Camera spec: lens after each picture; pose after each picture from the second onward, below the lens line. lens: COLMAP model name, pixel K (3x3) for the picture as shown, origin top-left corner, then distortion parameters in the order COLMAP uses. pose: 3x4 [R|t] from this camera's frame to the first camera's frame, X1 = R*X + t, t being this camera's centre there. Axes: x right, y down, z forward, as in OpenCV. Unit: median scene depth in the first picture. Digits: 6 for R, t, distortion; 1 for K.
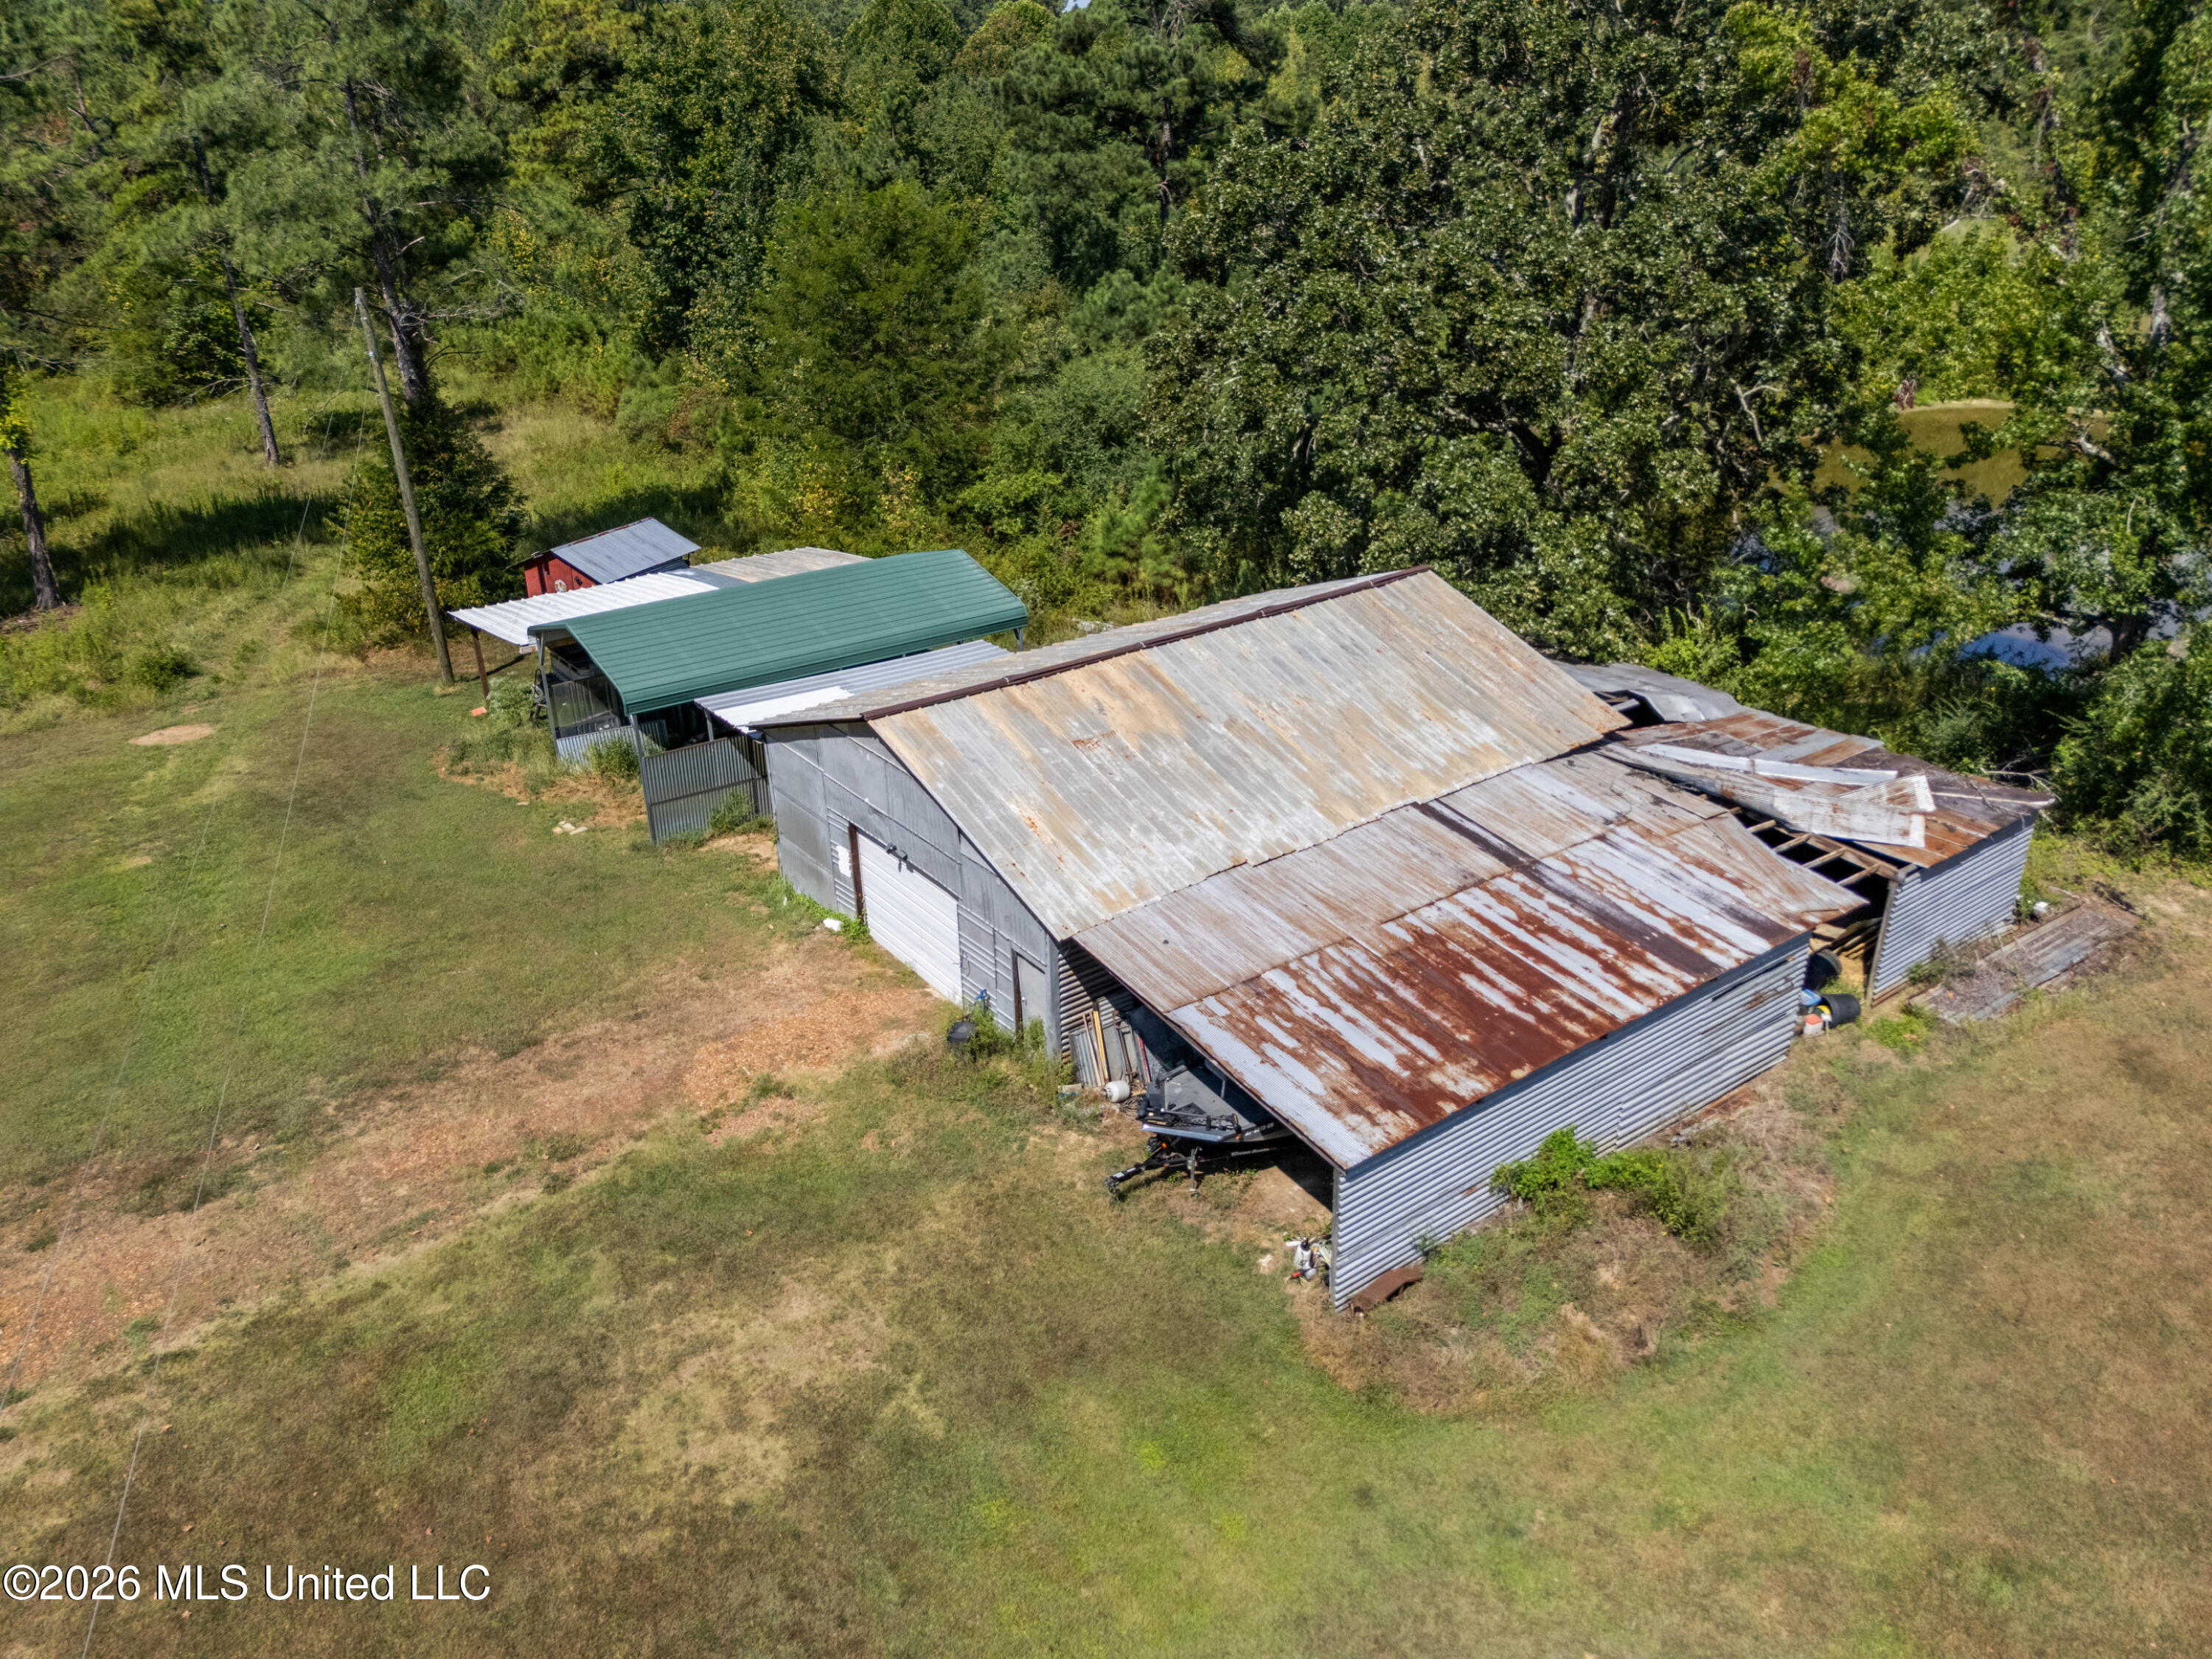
lens RADIAL K [[1622.9, 0, 1106.0], [0, 1622.9, 829.5], [0, 0, 1]] dist [0.084534, -0.003315]
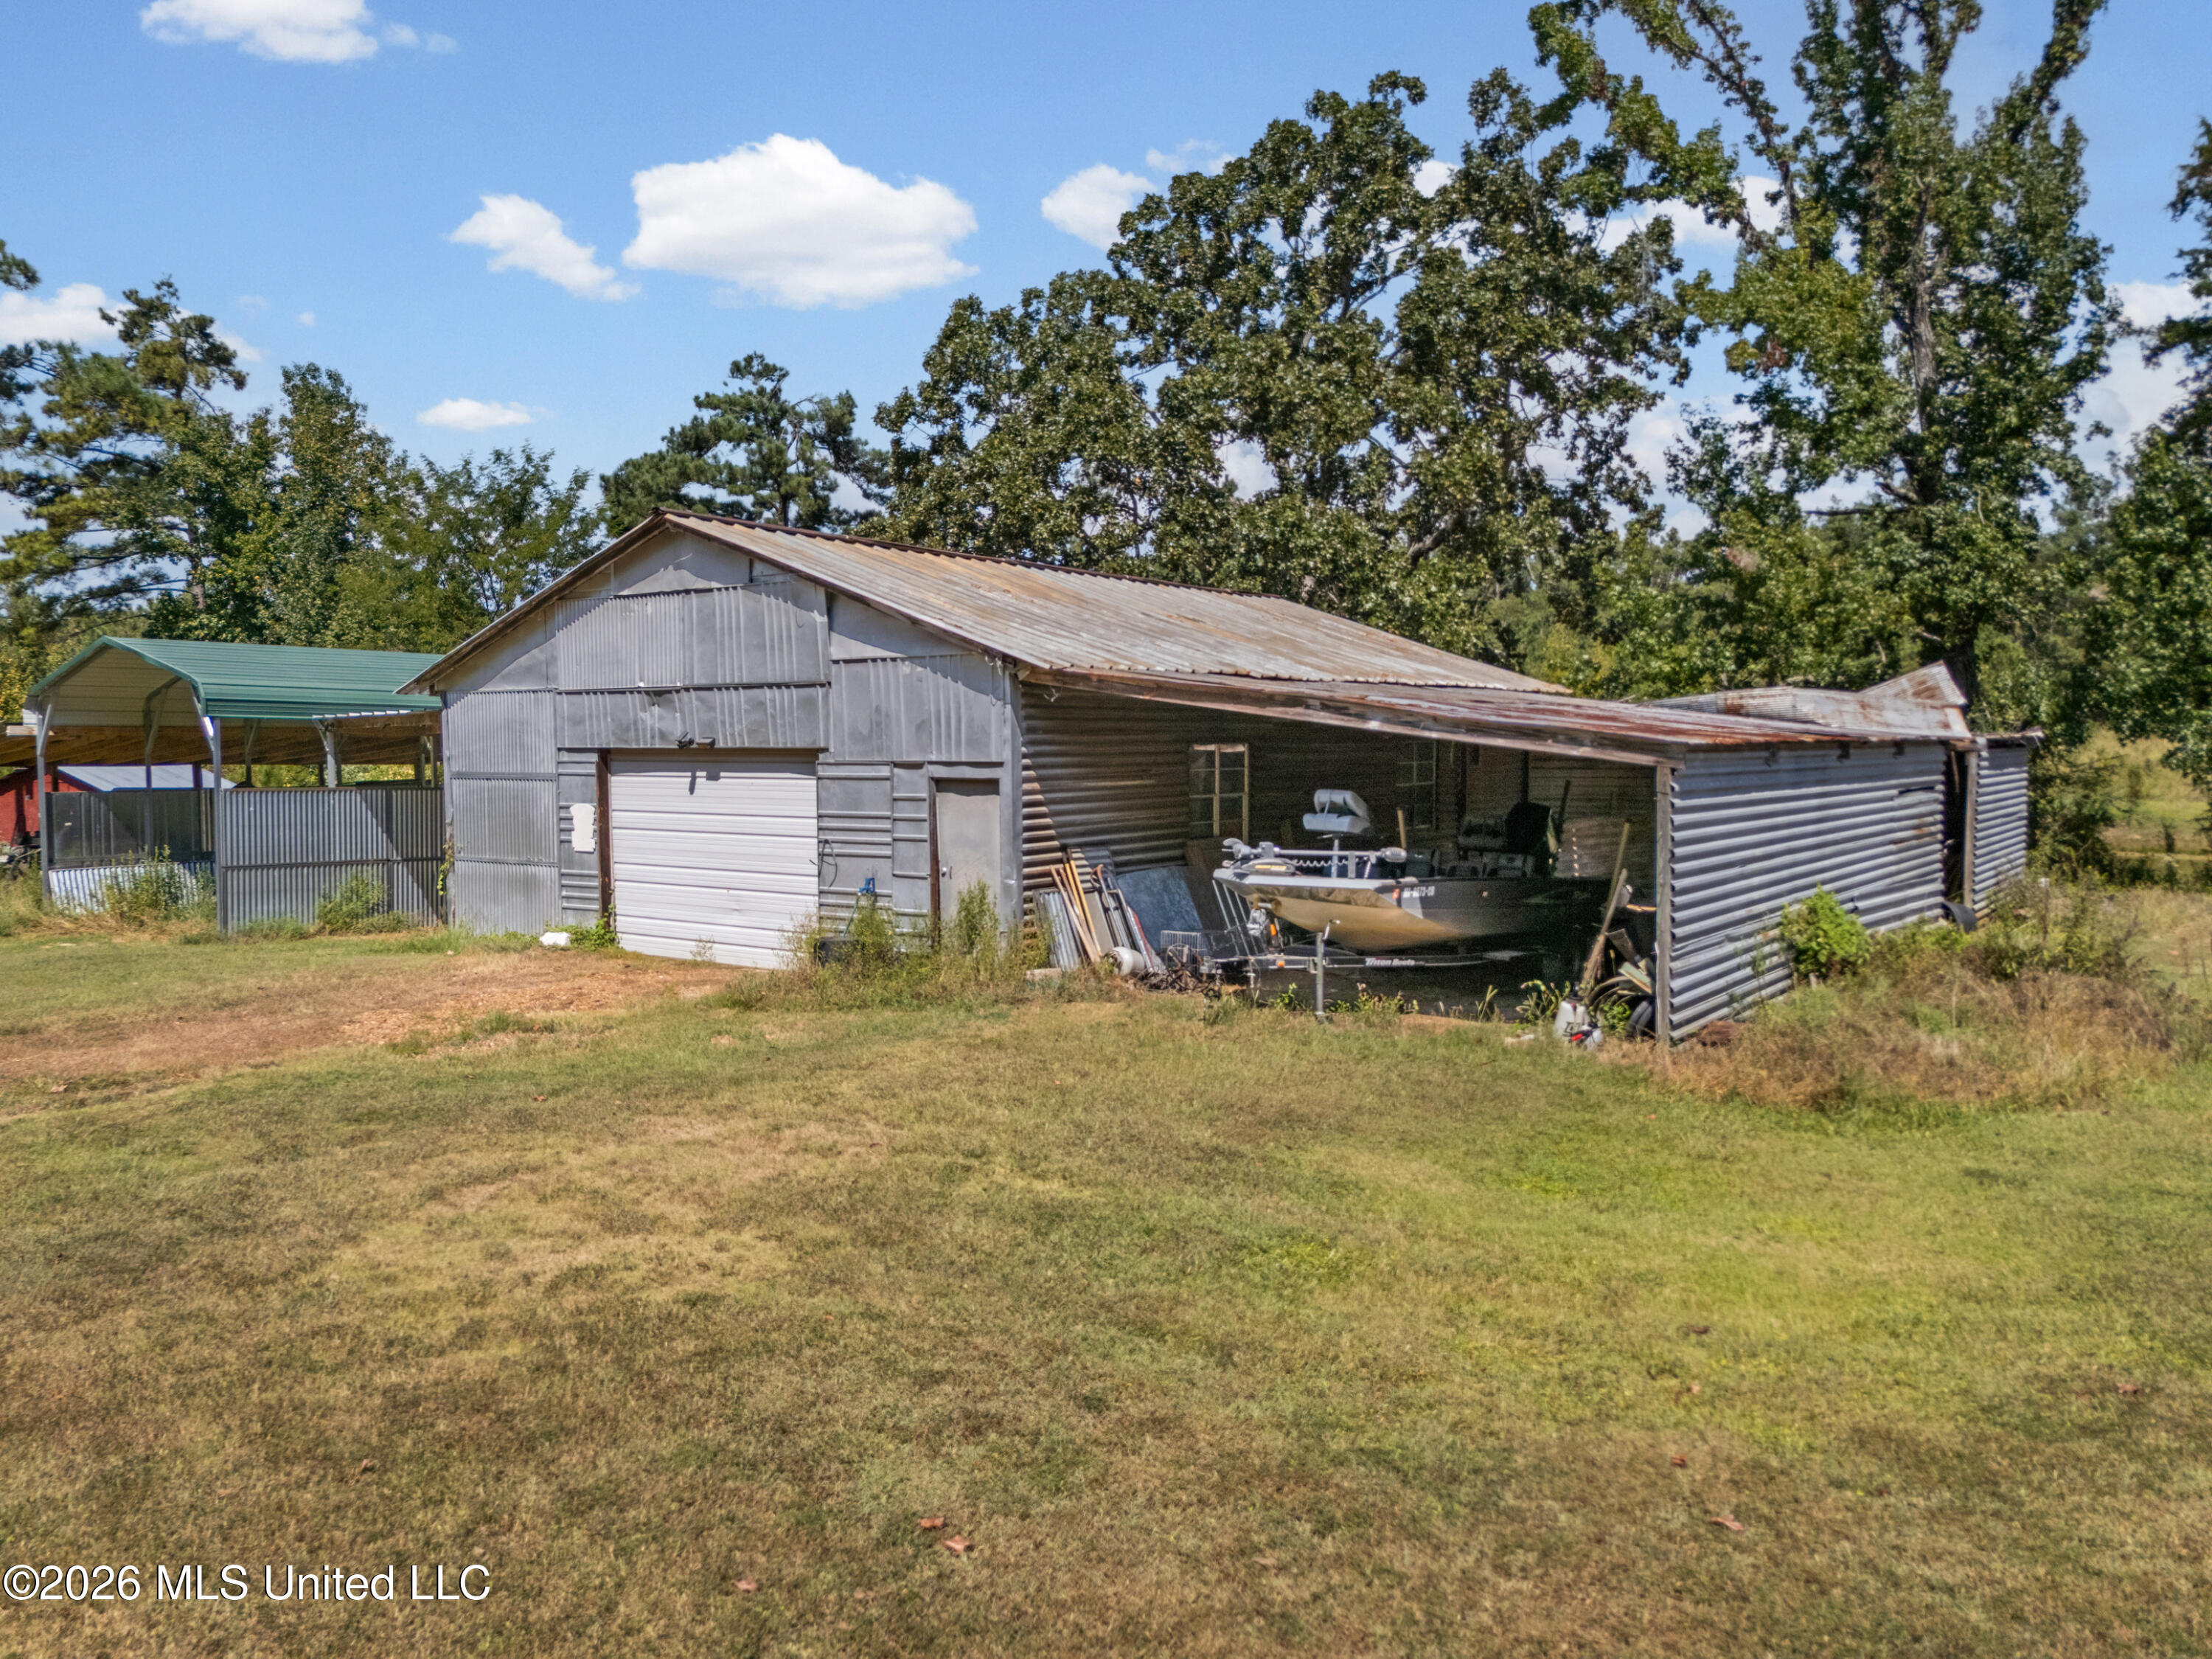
lens RADIAL K [[1622.9, 0, 1106.0], [0, 1622.9, 829.5], [0, 0, 1]] dist [0.084534, -0.003315]
pose [[0.956307, -0.000992, 0.292362, -0.164794], [0.117138, 0.917523, -0.380040, 0.317013], [-0.267872, 0.397682, 0.877550, 0.400950]]
